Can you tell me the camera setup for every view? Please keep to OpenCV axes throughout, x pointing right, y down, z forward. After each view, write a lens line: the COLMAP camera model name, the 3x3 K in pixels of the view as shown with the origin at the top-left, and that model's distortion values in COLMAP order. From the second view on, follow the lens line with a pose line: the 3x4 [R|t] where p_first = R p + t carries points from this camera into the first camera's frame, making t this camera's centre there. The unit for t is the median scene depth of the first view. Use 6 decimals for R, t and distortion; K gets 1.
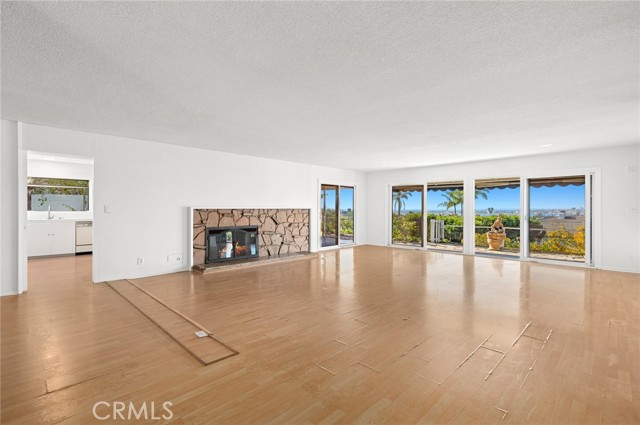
lens RADIAL K [[297.9, 0, 319.1], [0, 297.9, 218.0], [0, 0, 1]] dist [0.005087, -0.000020]
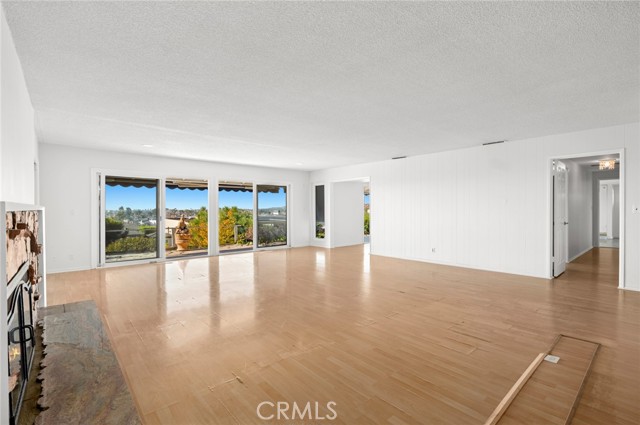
lens RADIAL K [[297.9, 0, 318.8], [0, 297.9, 210.0], [0, 0, 1]] dist [0.005087, -0.000020]
pose [[0.060269, -0.005187, 0.998169, -0.529760], [0.034858, 0.999387, 0.003089, -0.021471], [-0.997573, 0.034608, 0.060413, 0.663231]]
